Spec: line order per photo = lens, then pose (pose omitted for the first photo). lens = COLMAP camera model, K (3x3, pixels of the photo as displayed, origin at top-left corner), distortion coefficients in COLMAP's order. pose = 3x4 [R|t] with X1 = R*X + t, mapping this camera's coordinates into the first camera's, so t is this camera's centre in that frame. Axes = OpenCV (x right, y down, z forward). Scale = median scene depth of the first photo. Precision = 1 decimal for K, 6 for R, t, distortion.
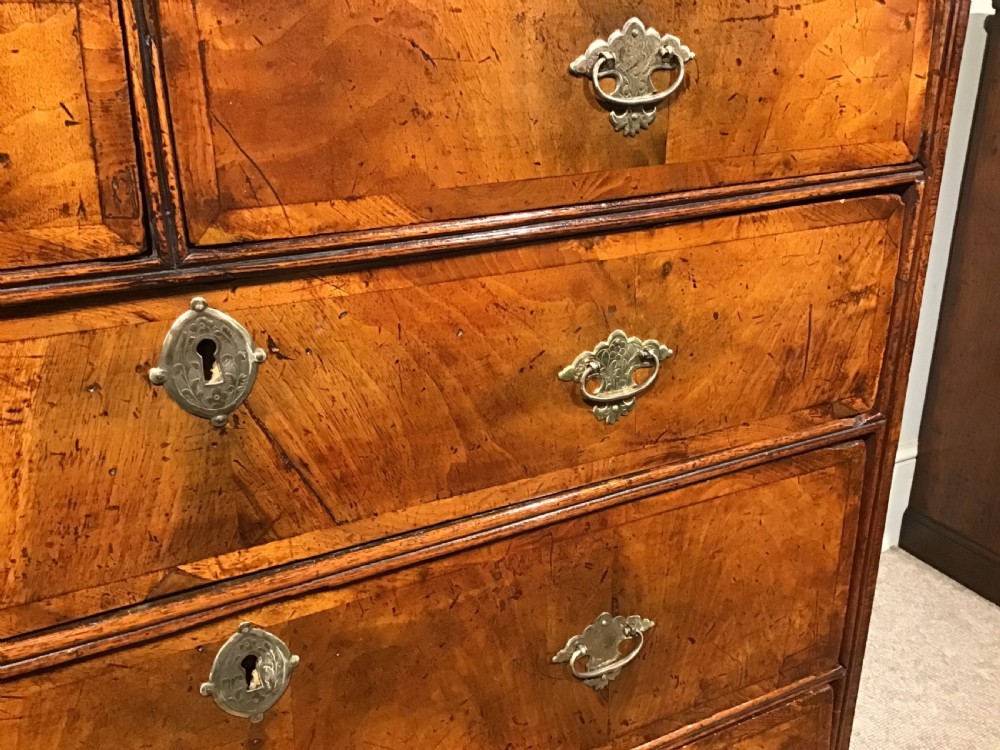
lens RADIAL K [[903.9, 0, 496.7], [0, 903.9, 377.4], [0, 0, 1]] dist [0.073274, -0.153905]
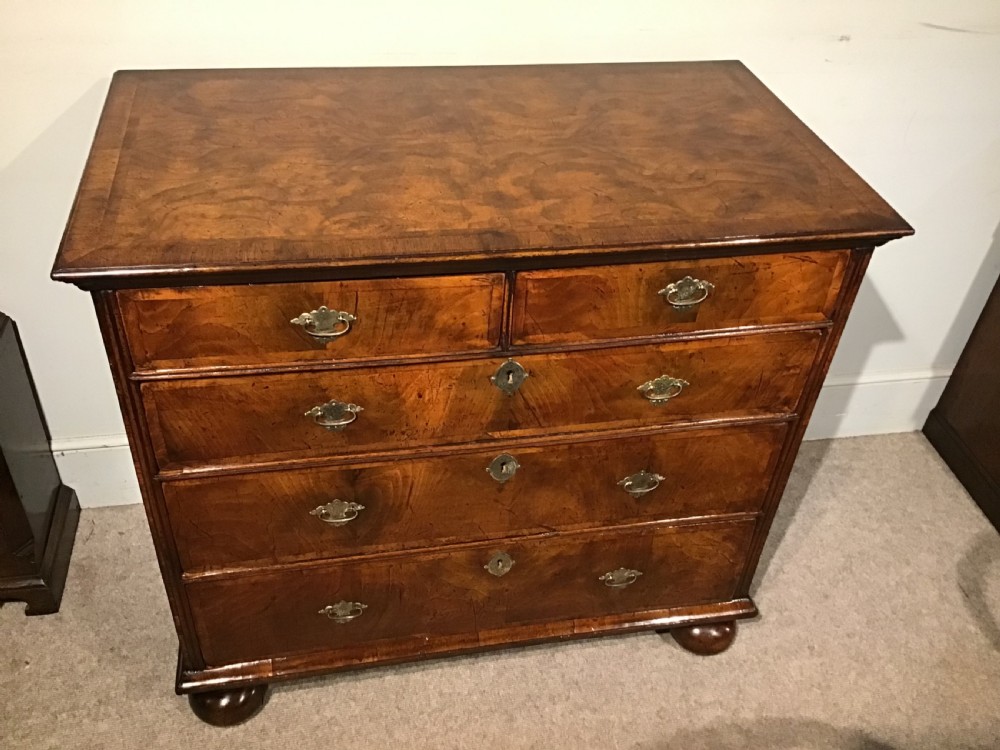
lens RADIAL K [[903.9, 0, 500.9], [0, 903.9, 360.0], [0, 0, 1]] dist [0.073274, -0.153905]
pose [[0.957468, 0.224532, -0.181220, 0.146053], [-0.160513, 0.936386, 0.312117, -0.806720], [0.239772, -0.269754, 0.932600, -1.428222]]
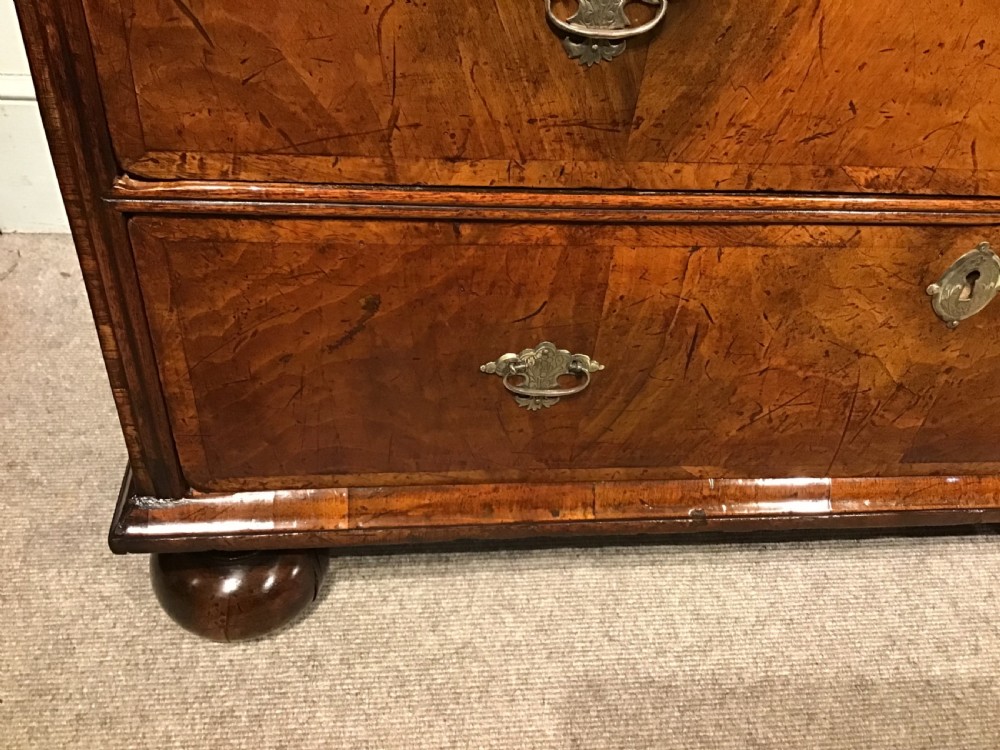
lens RADIAL K [[903.9, 0, 501.3], [0, 903.9, 369.2], [0, 0, 1]] dist [0.073274, -0.153905]
pose [[0.928071, 0.307943, -0.209416, -0.491519], [-0.215501, 0.902712, 0.372384, 0.510246], [0.303715, -0.300470, 0.904143, -0.089935]]
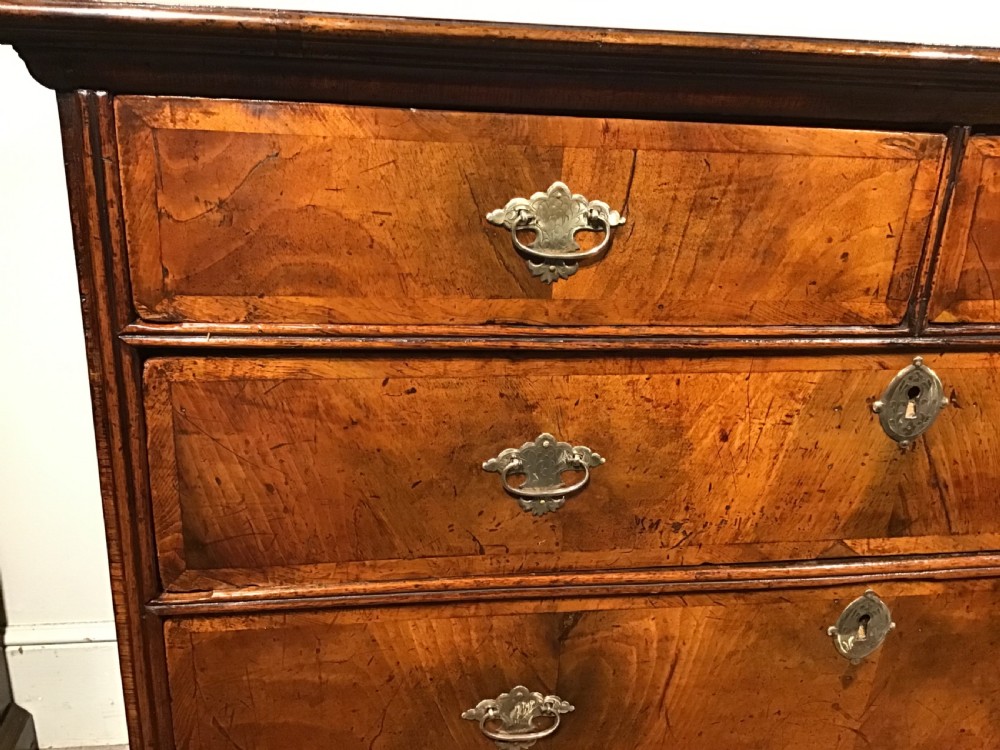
lens RADIAL K [[903.9, 0, 489.7], [0, 903.9, 375.0], [0, 0, 1]] dist [0.073274, -0.153905]
pose [[0.943368, 0.166731, -0.286805, -0.437955], [-0.164334, 0.985866, 0.032591, 0.002089], [0.288185, 0.016386, 0.957434, -0.431307]]
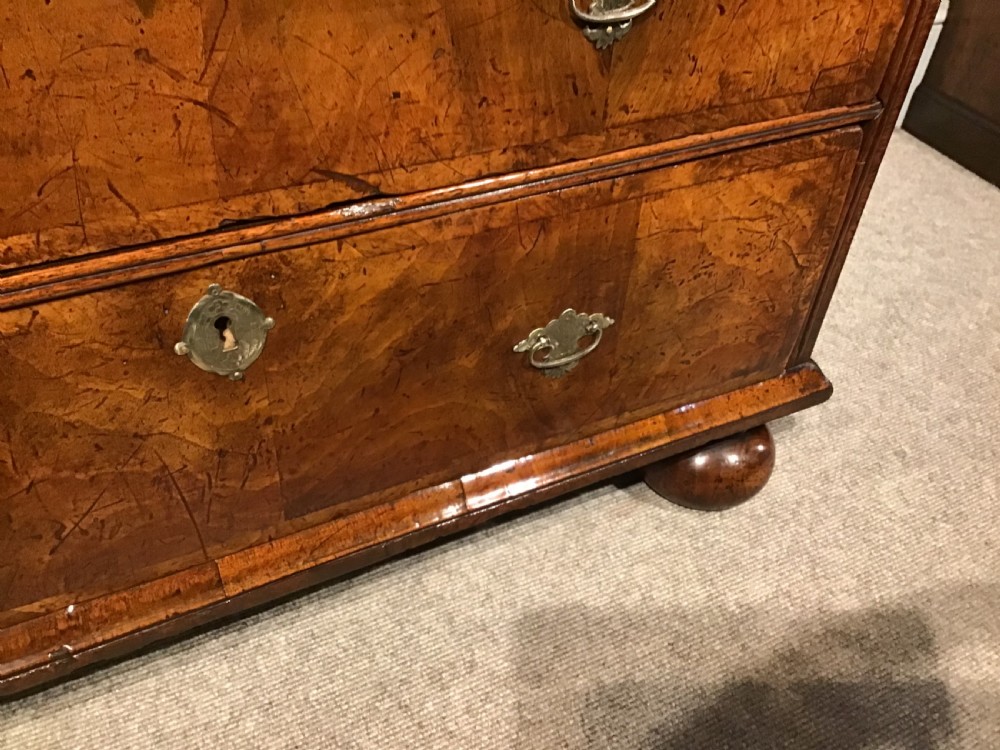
lens RADIAL K [[903.9, 0, 497.3], [0, 903.9, 366.4], [0, 0, 1]] dist [0.073274, -0.153905]
pose [[0.997131, 0.056194, 0.050722, -0.002194], [-0.070175, 0.937453, 0.340966, 0.399319], [-0.028389, -0.343548, 0.938706, 0.195096]]
